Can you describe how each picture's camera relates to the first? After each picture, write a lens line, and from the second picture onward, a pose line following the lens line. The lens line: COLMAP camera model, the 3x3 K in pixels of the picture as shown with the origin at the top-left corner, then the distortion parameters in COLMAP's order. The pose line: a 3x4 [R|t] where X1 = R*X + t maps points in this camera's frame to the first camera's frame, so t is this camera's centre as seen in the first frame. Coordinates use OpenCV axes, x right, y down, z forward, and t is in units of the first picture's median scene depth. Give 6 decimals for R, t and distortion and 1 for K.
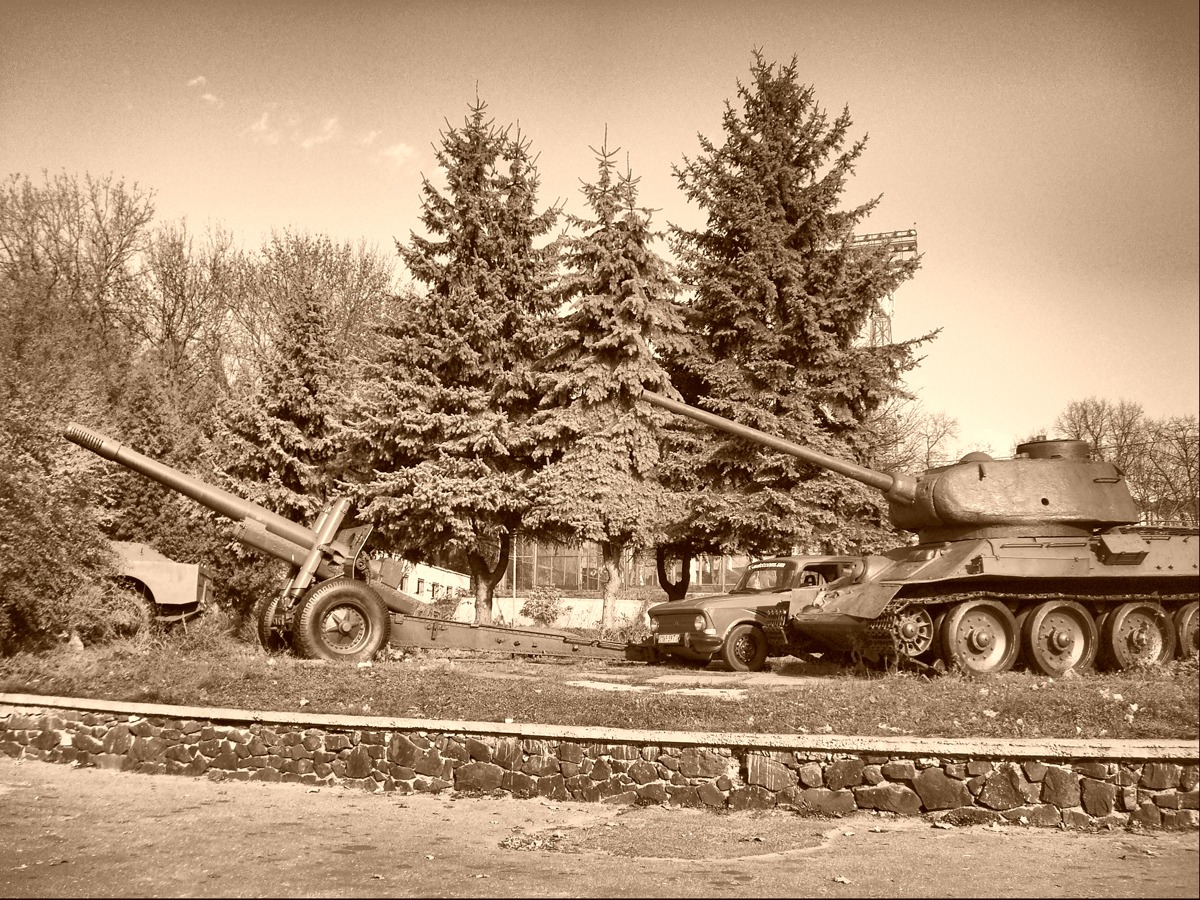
lens RADIAL K [[1272.9, 0, 600.0], [0, 1272.9, 450.0], [0, 0, 1]] dist [-0.084479, -0.040140]
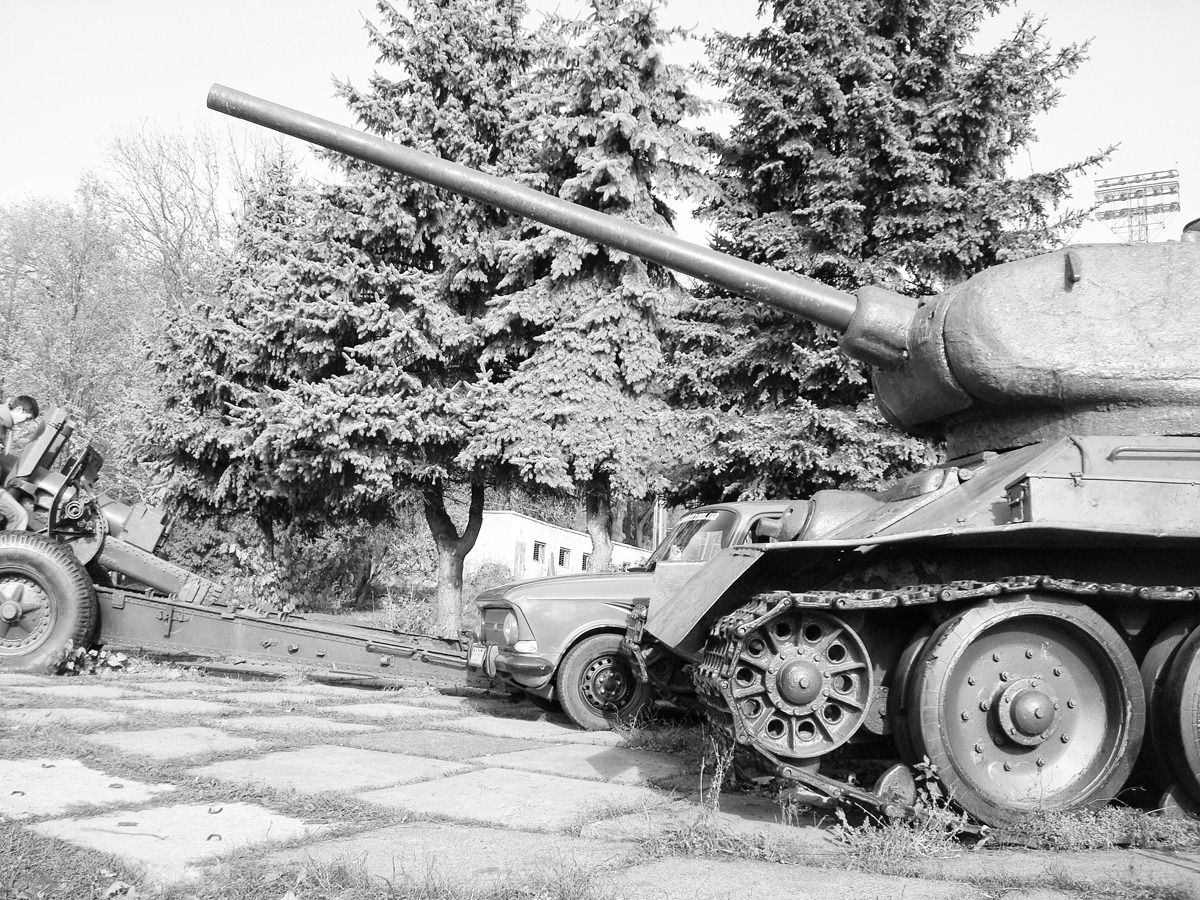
lens RADIAL K [[1272.9, 0, 600.0], [0, 1272.9, 450.0], [0, 0, 1]] dist [-0.084479, -0.040140]
pose [[0.980061, 0.001955, -0.198689, 0.145330], [0.001298, 0.999867, 0.016238, 0.040843], [0.198694, -0.016172, 0.979928, 0.362848]]
